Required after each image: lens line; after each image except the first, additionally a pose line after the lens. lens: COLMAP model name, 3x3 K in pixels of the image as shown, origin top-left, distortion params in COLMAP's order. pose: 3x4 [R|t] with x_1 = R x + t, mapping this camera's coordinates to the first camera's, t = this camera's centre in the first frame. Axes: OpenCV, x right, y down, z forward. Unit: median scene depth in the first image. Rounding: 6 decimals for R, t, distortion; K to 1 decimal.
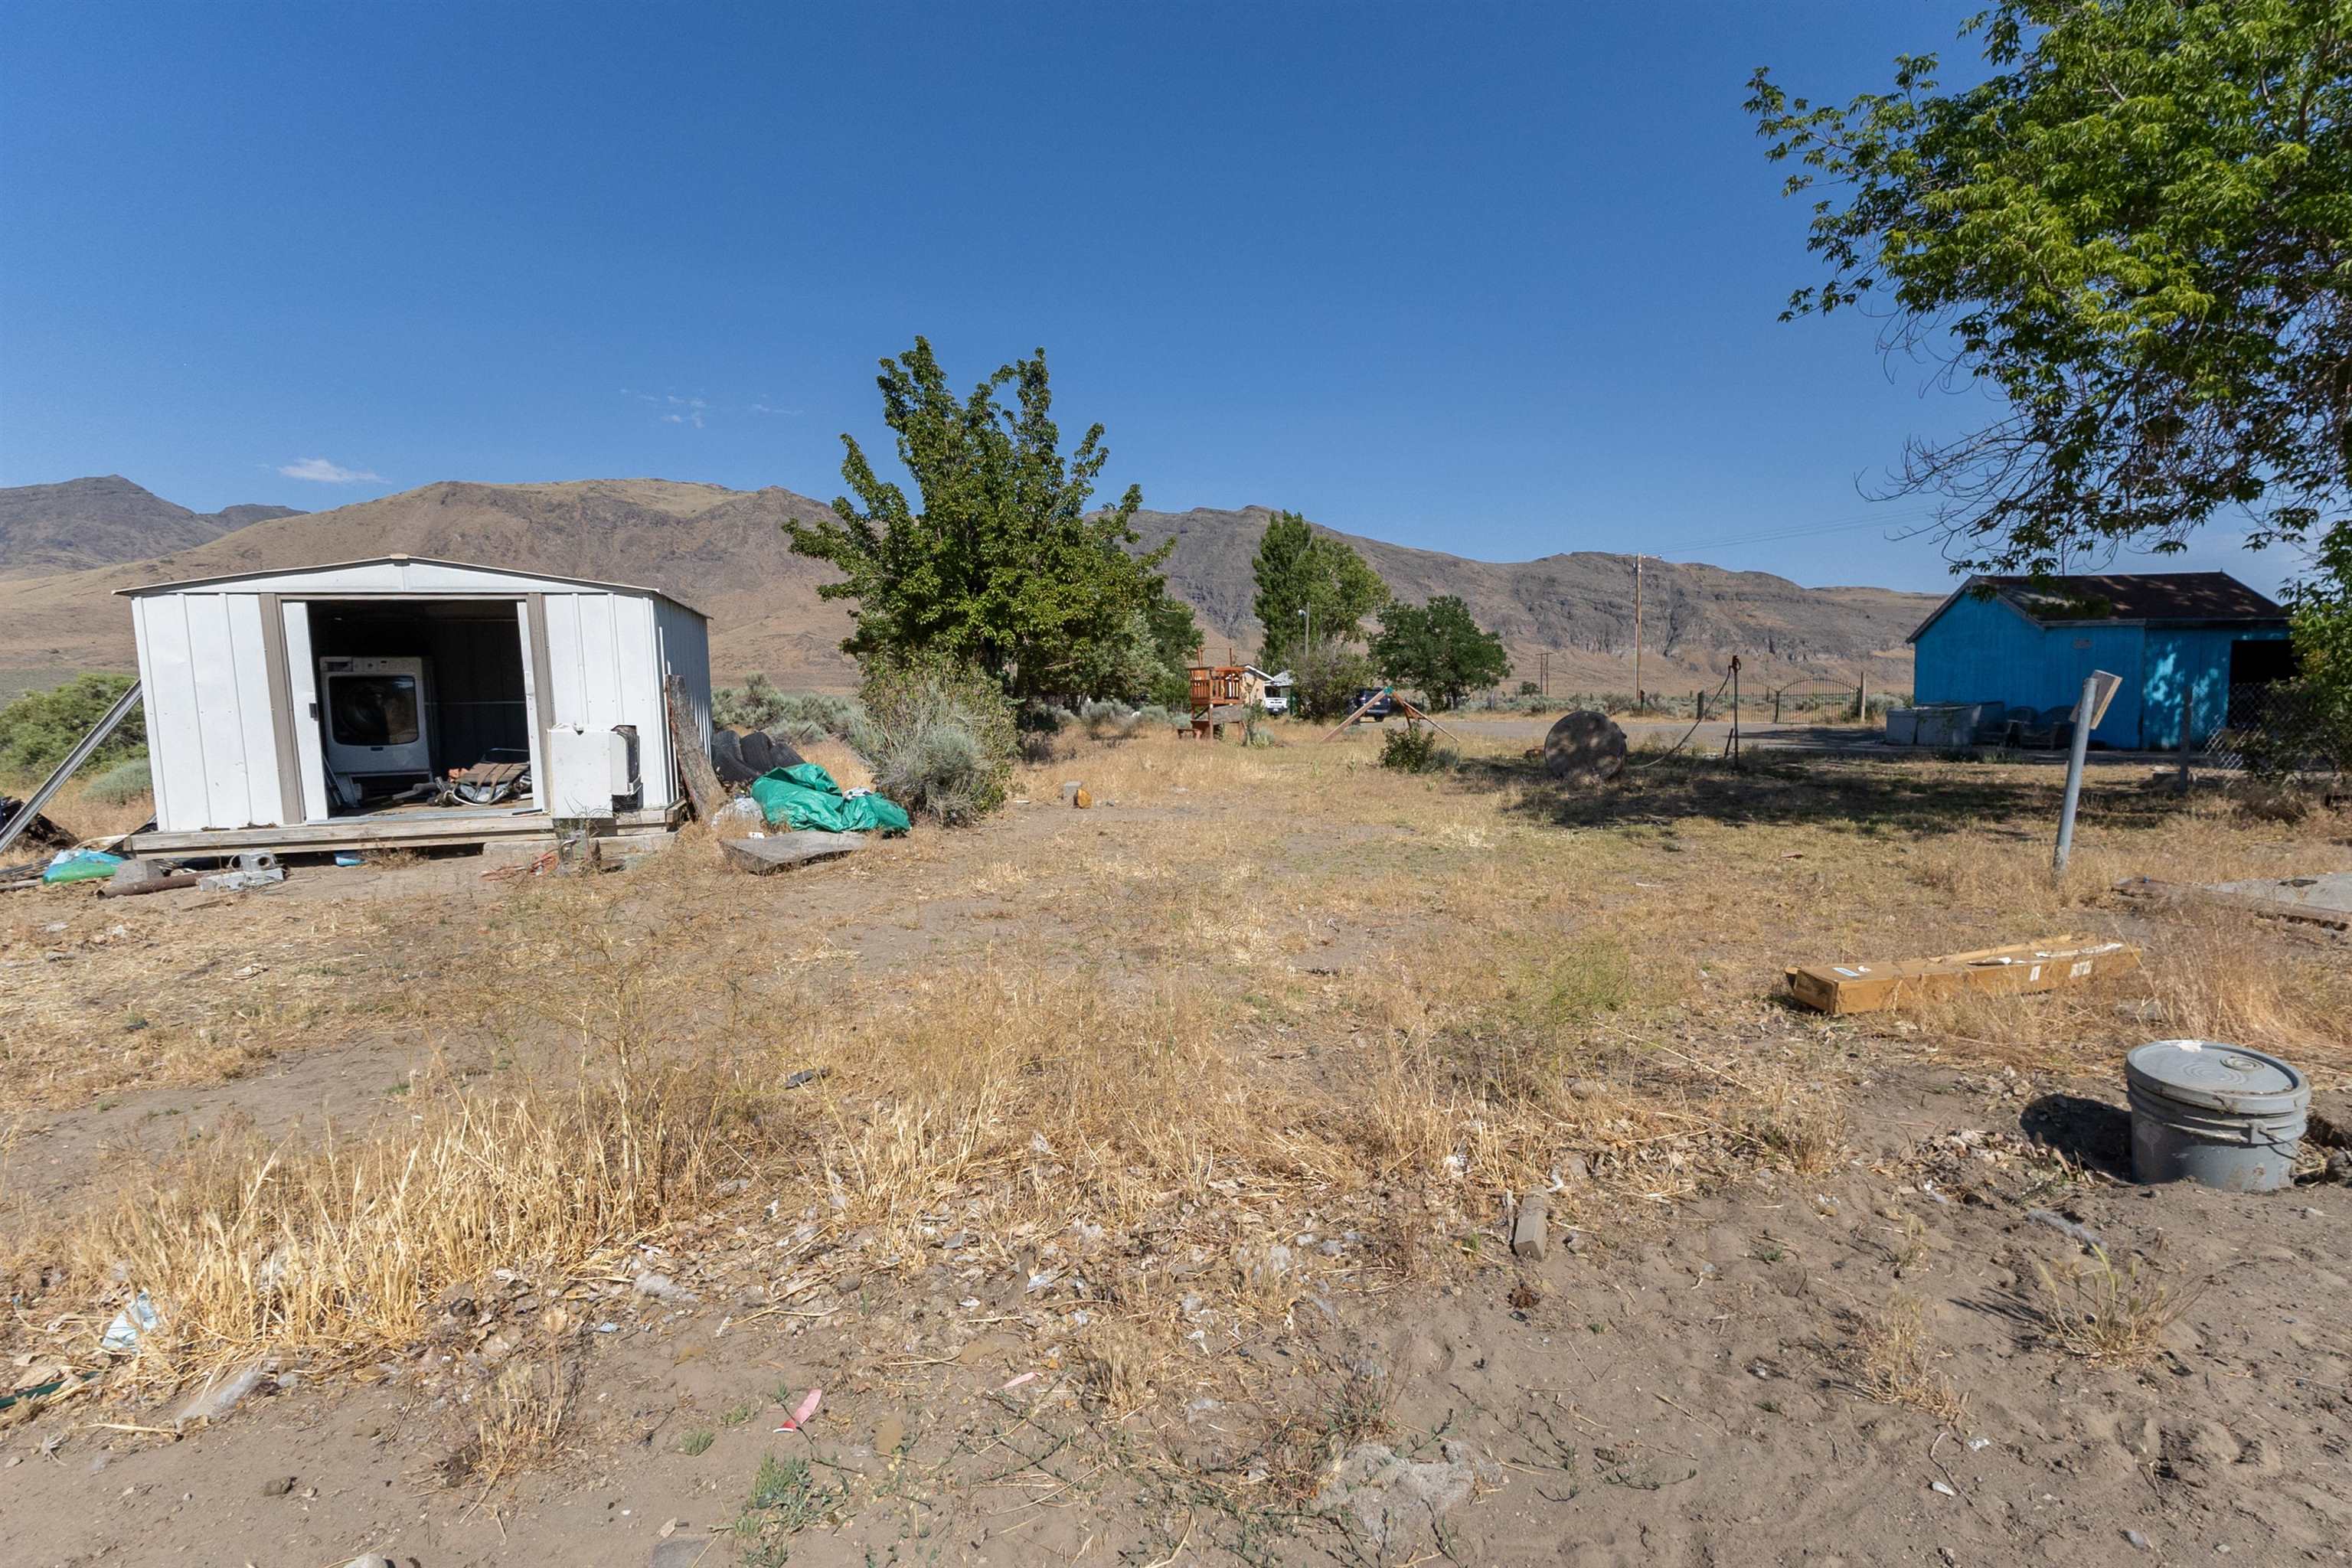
lens RADIAL K [[1102.0, 0, 1176.0], [0, 1102.0, 784.0], [0, 0, 1]] dist [0.061553, -0.019601]
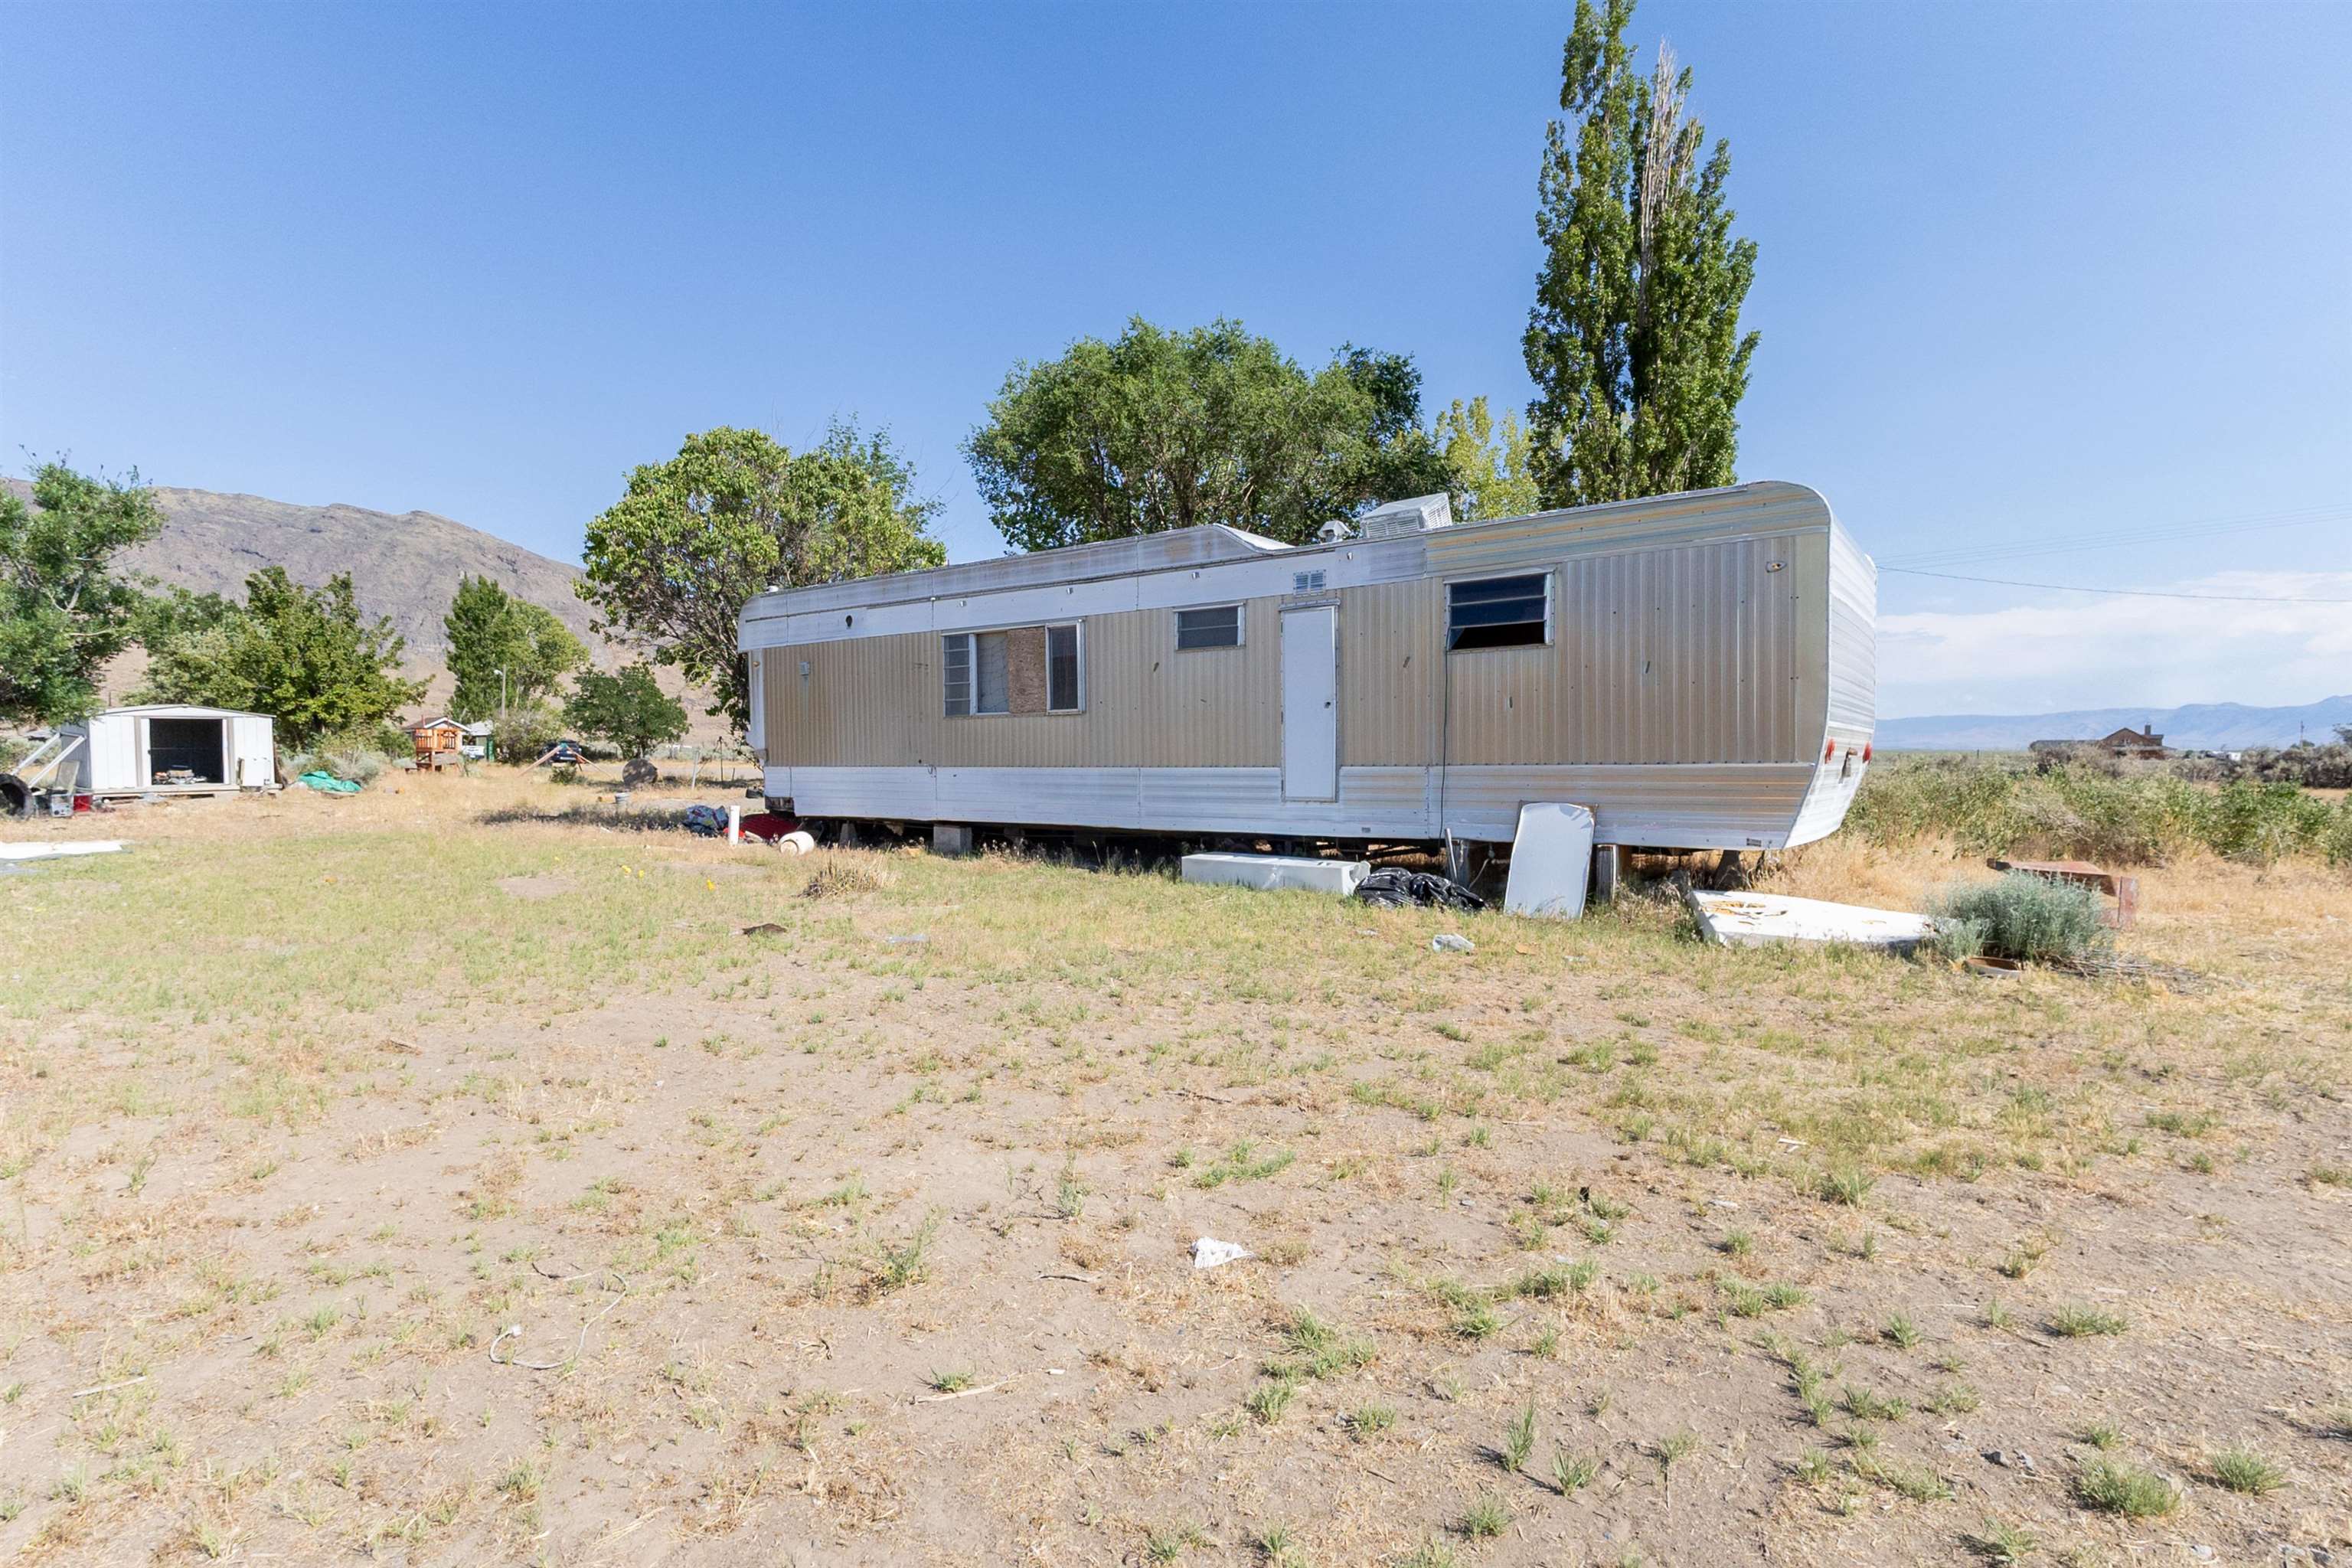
lens RADIAL K [[1102.3, 0, 1166.2], [0, 1102.3, 780.7], [0, 0, 1]] dist [0.025614, -0.000119]
pose [[0.791657, 0.002867, 0.610960, -0.012928], [0.027003, 0.998848, -0.039676, 0.006786], [-0.610369, 0.047908, 0.790667, -0.100863]]
